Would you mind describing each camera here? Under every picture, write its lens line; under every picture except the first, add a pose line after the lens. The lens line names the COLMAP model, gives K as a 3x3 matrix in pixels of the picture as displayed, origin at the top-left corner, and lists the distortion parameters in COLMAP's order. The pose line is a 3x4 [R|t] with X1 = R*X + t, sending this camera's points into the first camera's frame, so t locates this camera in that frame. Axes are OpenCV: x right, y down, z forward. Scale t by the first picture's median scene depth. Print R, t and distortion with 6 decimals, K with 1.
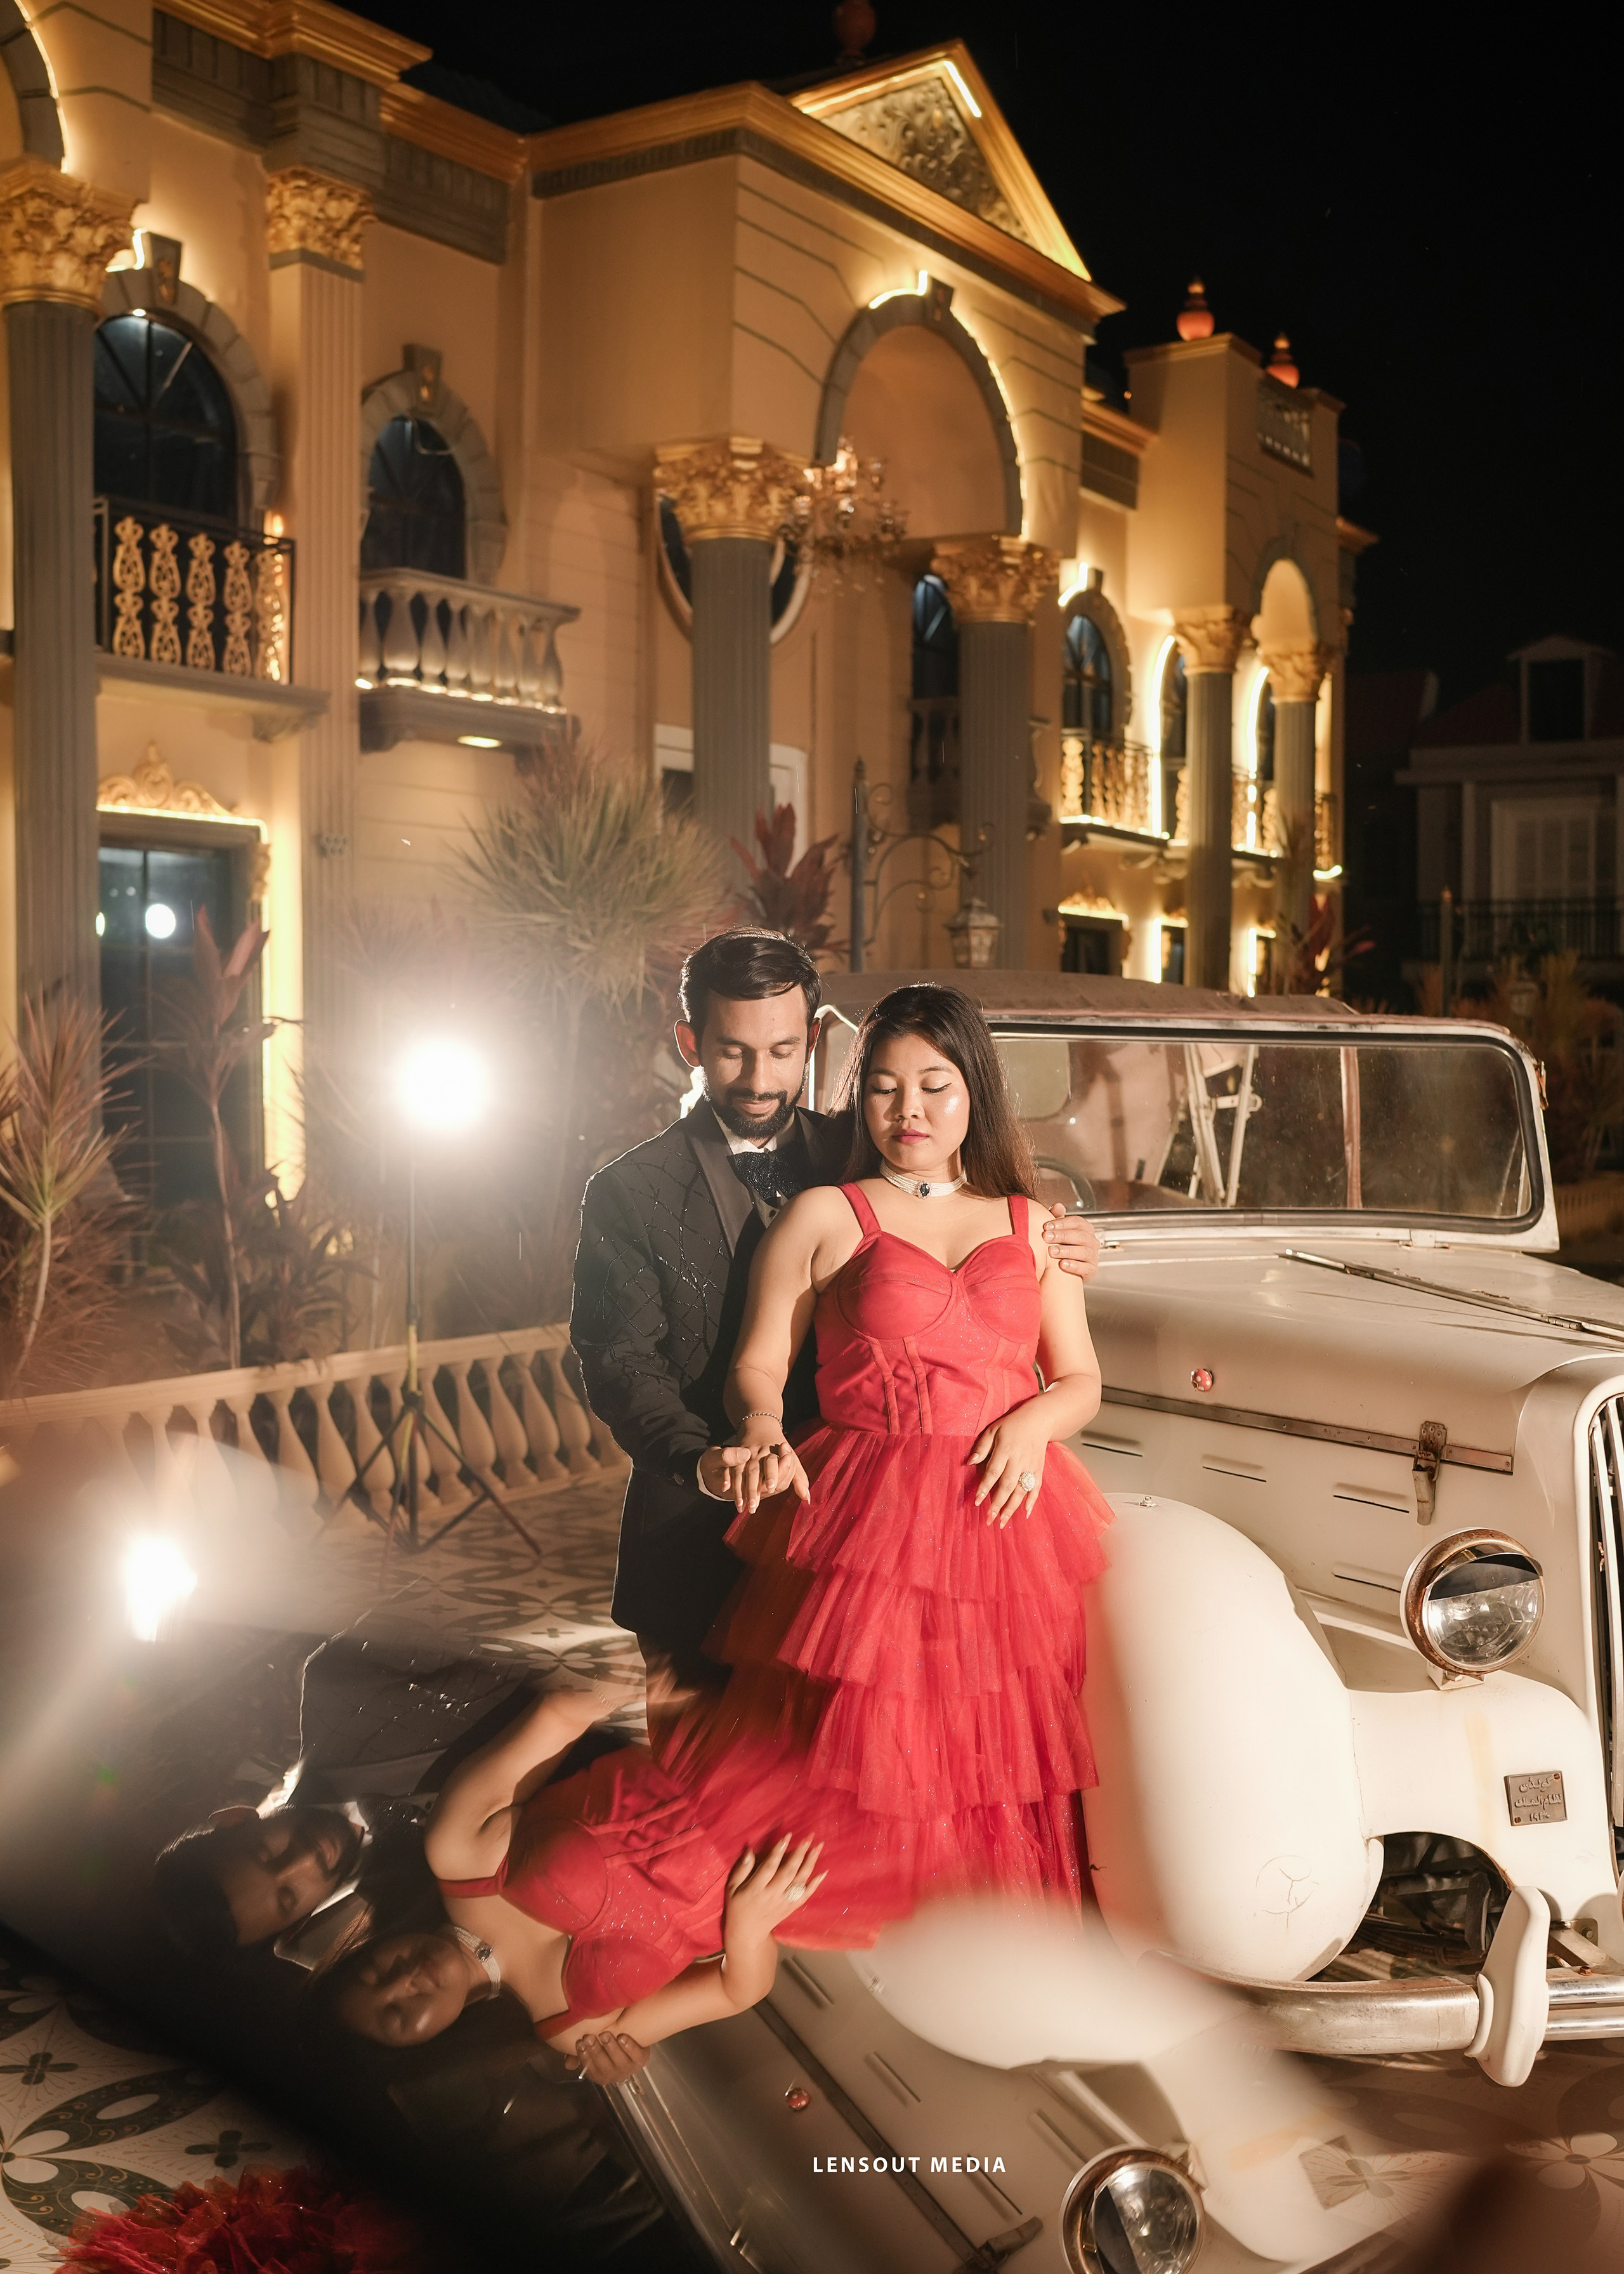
lens RADIAL K [[2453.8, 0, 824.9], [0, 2453.8, 1324.9], [0, 0, 1]] dist [-0.112492, 0.000000]
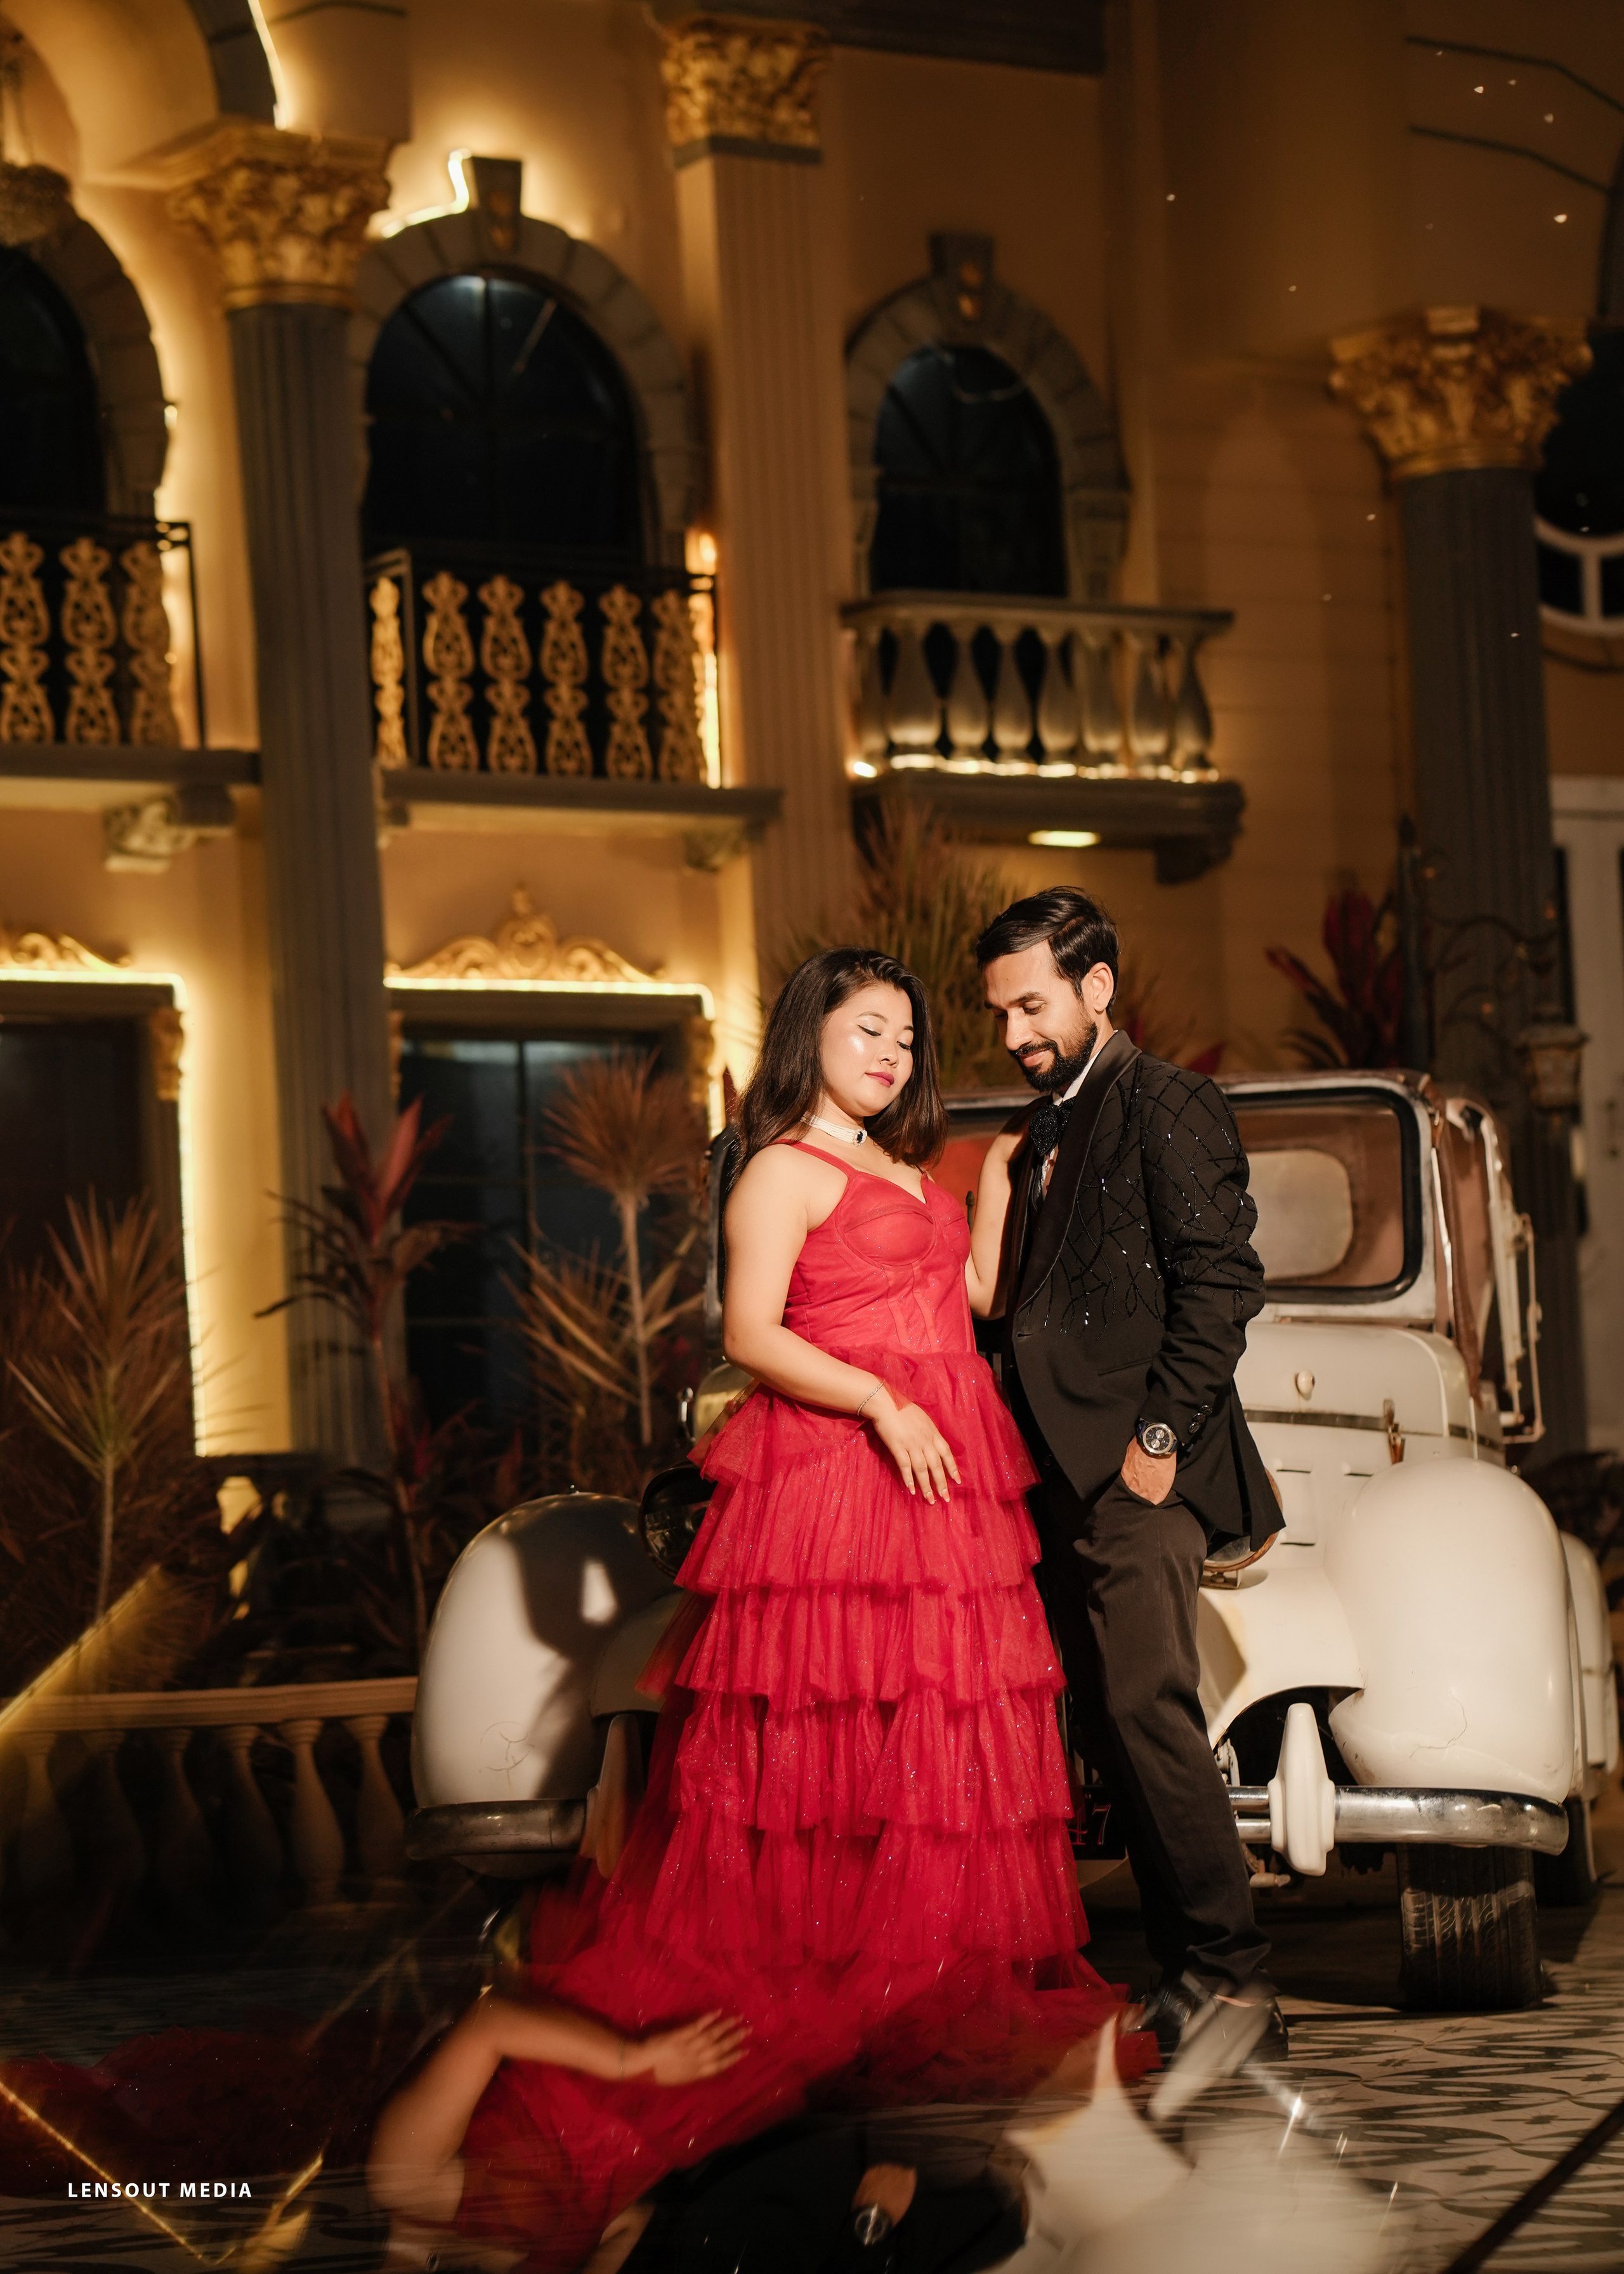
lens RADIAL K [[6034.0, 0, 802.5], [0, 6034.0, 1232.1], [0, 0, 1]] dist [0.555433, 0.000000]
pose [[0.921168, -0.076104, -0.381651, 0.415133], [0.011045, 0.985410, -0.169840, 0.140444], [0.389008, 0.152235, 0.908569, -0.488620]]
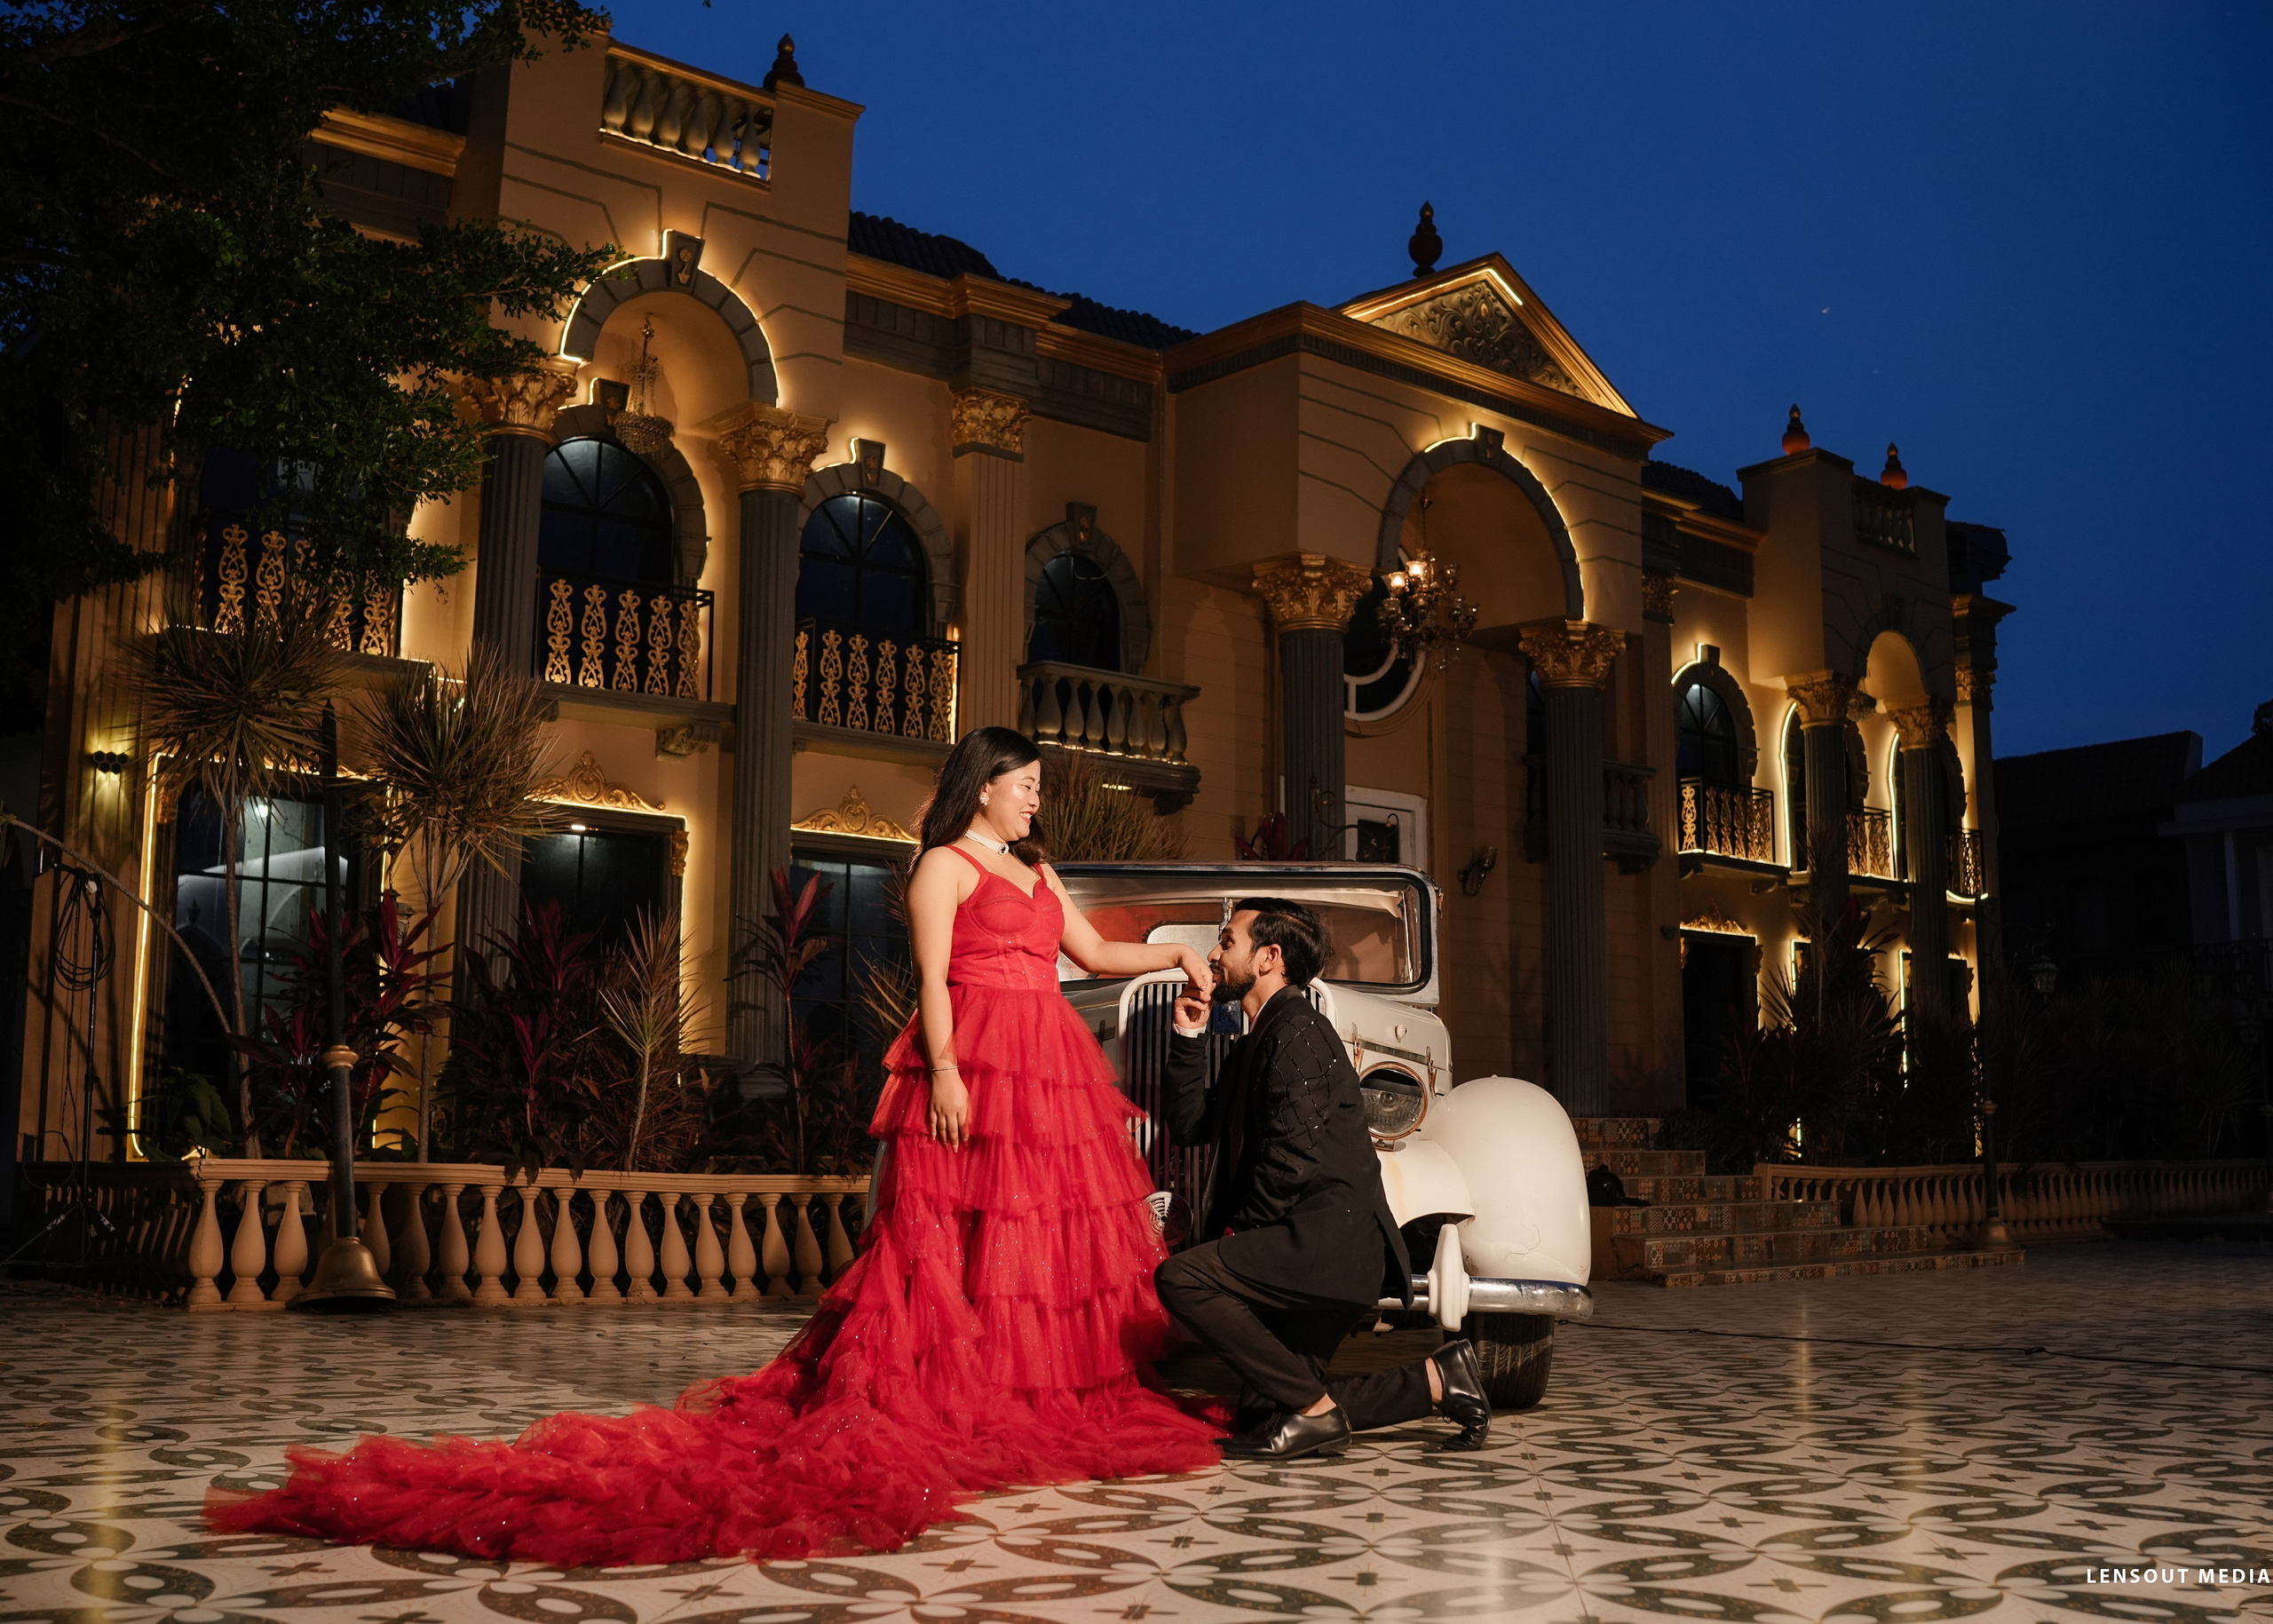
lens RADIAL K [[2452.9, 0, 1144.6], [0, 2452.9, 827.5], [0, 0, 1]] dist [-0.112492, 0.000000]
pose [[0.960117, -0.034359, -0.277479, 0.255851], [-0.035920, 0.969039, -0.244280, 0.114400], [0.277282, 0.244504, 0.929157, -0.249591]]
